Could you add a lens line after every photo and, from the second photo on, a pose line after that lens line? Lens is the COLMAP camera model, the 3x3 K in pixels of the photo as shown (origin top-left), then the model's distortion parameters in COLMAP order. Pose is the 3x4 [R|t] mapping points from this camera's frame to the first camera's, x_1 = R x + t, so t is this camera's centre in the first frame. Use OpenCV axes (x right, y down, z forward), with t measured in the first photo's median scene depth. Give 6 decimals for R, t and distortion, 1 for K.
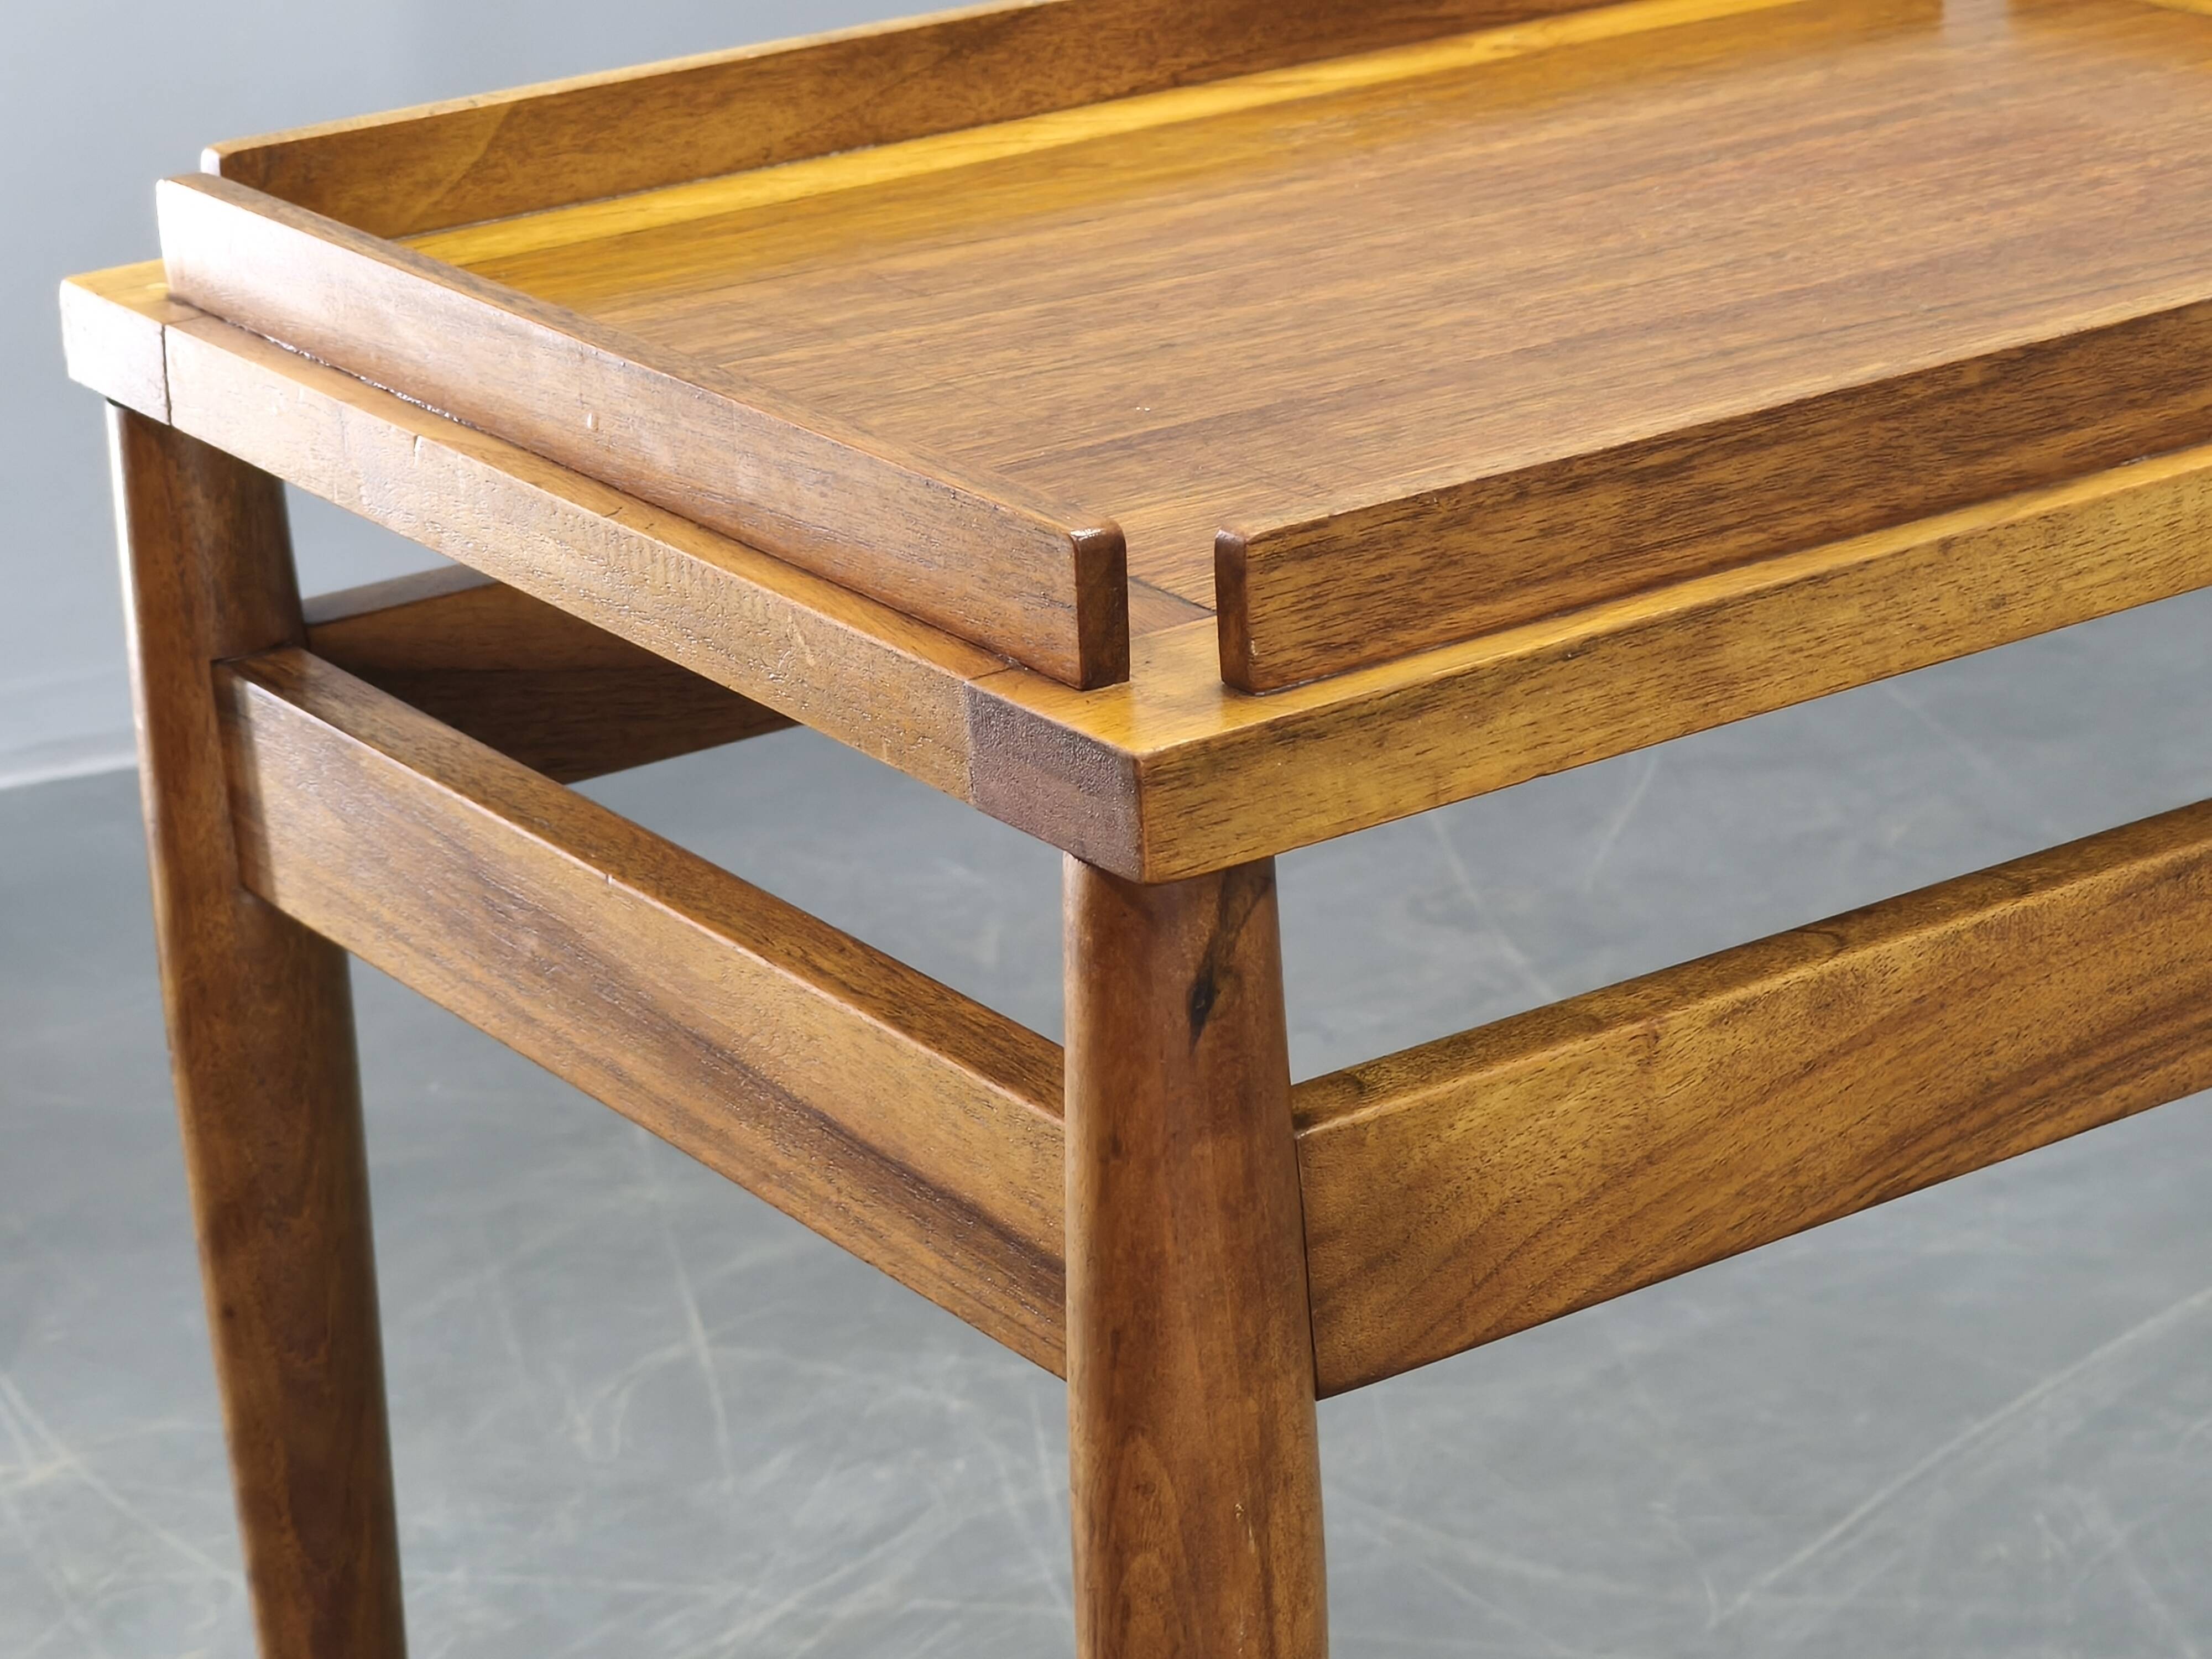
lens RADIAL K [[5700.3, 0, 1216.7], [0, 5700.3, 659.1], [0, 0, 1]] dist [-0.047278, 0.646500]
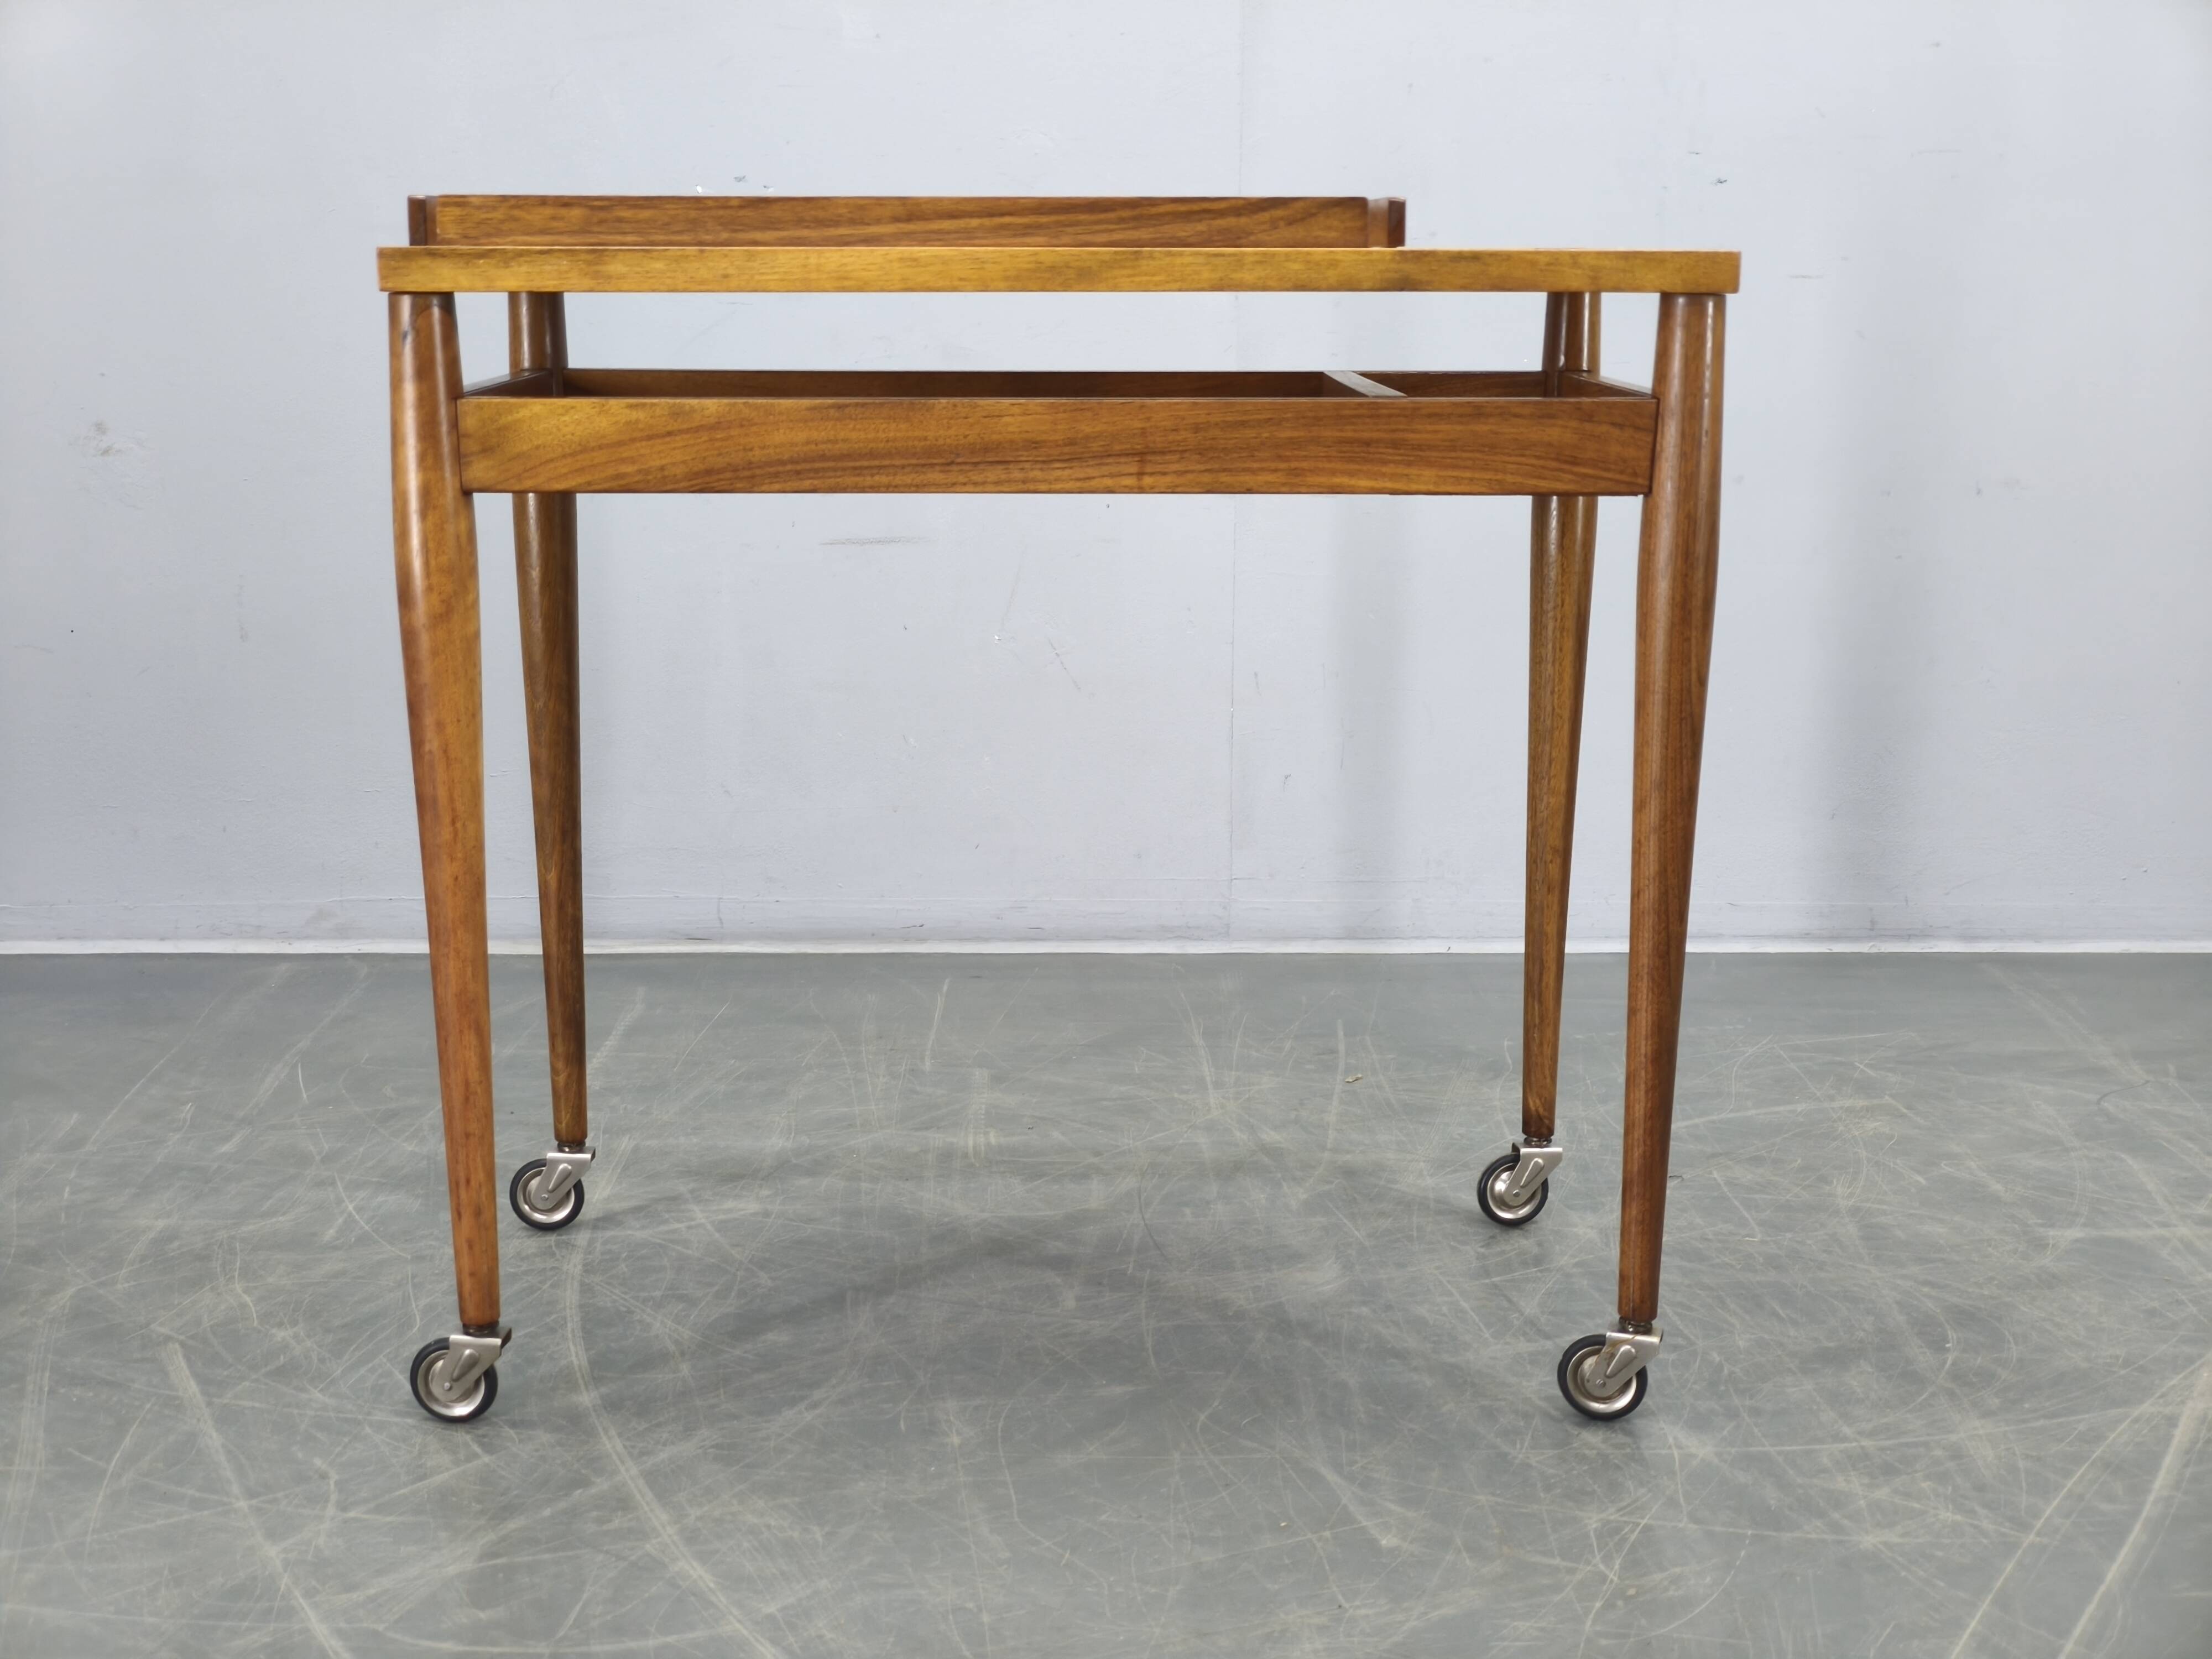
lens RADIAL K [[3016.3, 0, 1106.0], [0, 3016.3, 829.5], [0, 0, 1]] dist [0.040356, 0.020047]
pose [[0.828391, 0.145482, -0.540929, 1.201279], [-0.207934, 0.976550, -0.055793, 0.320333], [0.520127, 0.158695, 0.839216, -0.184767]]
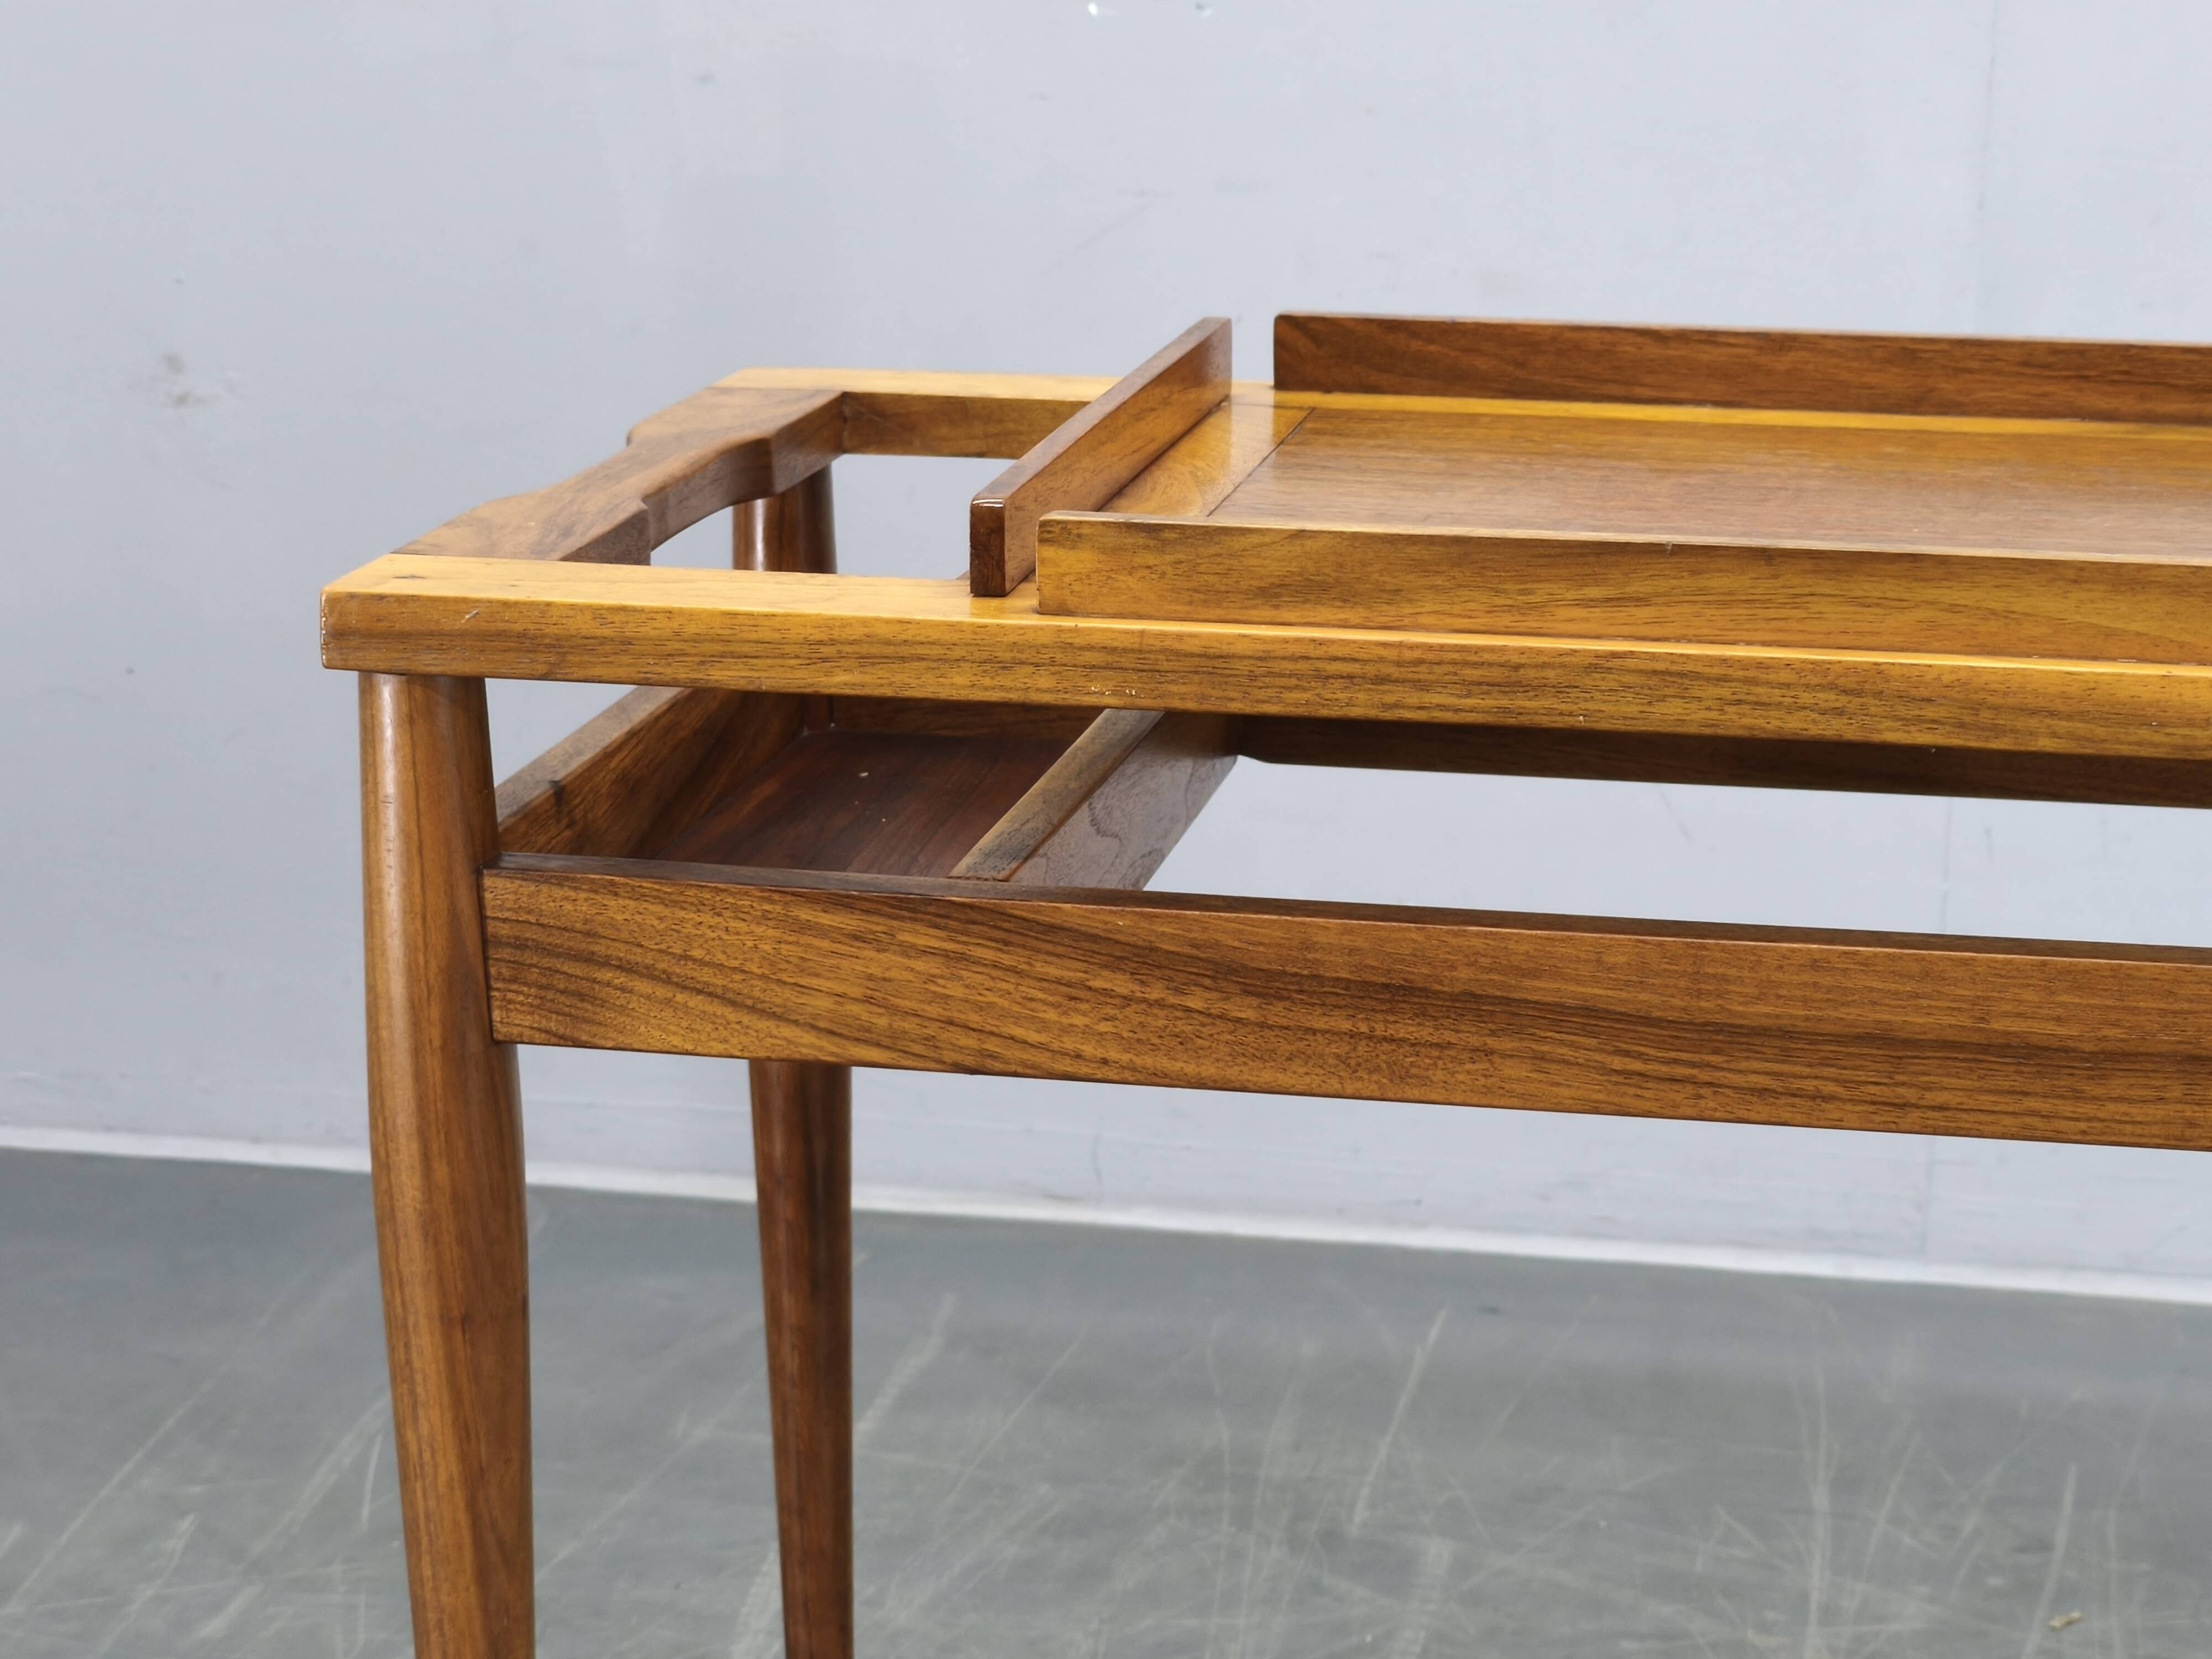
lens RADIAL K [[4477.2, 0, 1176.1], [0, 4477.2, 782.1], [0, 0, 1]] dist [-0.054906, 0.575522]
pose [[0.701157, 0.219602, -0.678346, 1.134143], [-0.255987, 0.965490, 0.047964, -0.041543], [0.665469, 0.140018, 0.733175, 0.107090]]
